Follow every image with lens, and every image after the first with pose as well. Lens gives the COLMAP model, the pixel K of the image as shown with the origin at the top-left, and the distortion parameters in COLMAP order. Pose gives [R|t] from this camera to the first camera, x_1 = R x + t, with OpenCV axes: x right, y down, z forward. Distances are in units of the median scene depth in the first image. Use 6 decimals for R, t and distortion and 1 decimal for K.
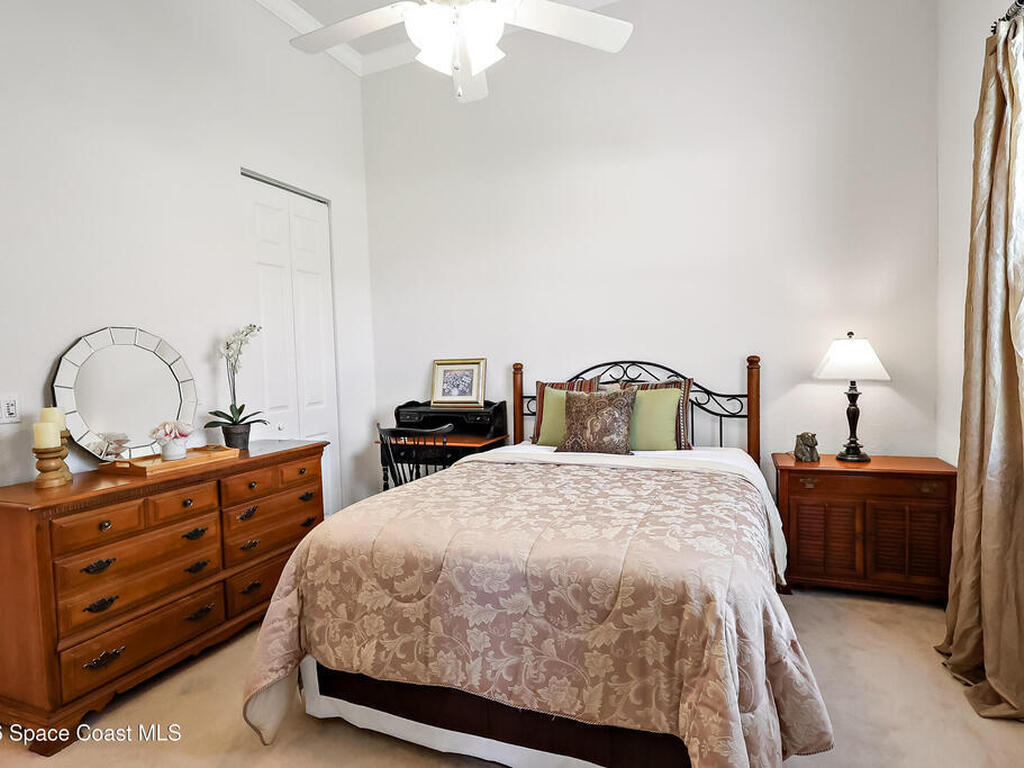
lens RADIAL K [[536.4, 0, 511.3], [0, 536.4, 381.7], [0, 0, 1]] dist [-0.001166, 0.002299]
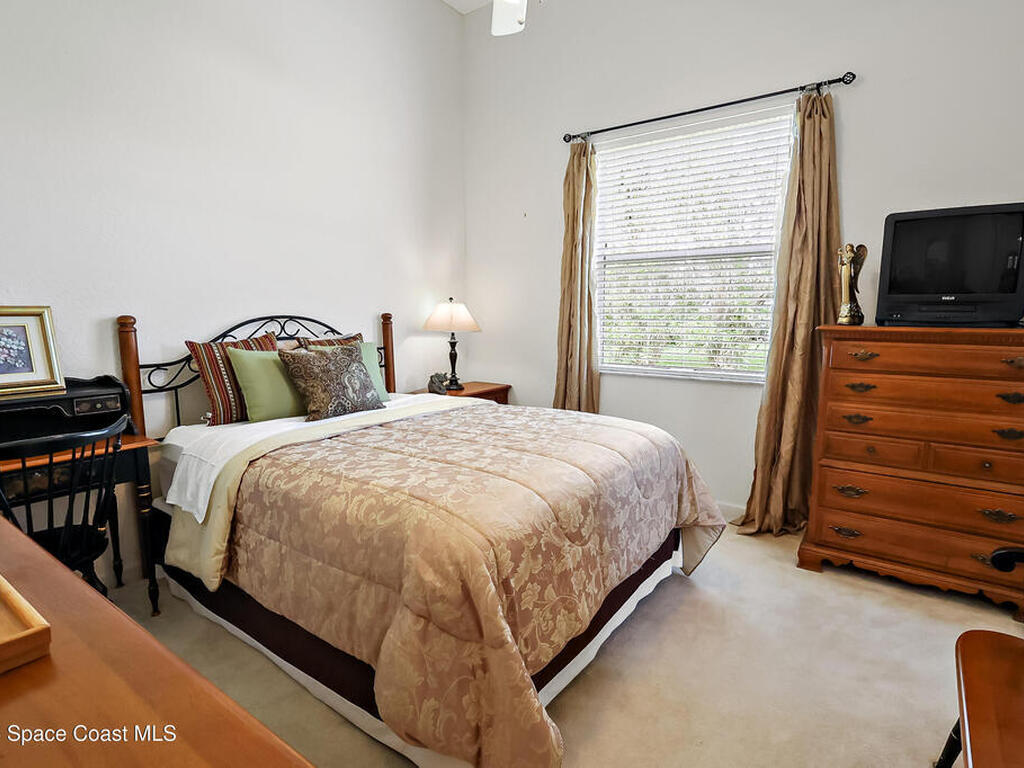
lens RADIAL K [[536.4, 0, 511.3], [0, 536.4, 381.7], [0, 0, 1]] dist [-0.001166, 0.002299]
pose [[0.234857, -0.097075, 0.967170, -0.616371], [0.034929, 0.995201, 0.091406, 0.002631], [-0.971402, 0.012315, 0.237121, 0.461818]]
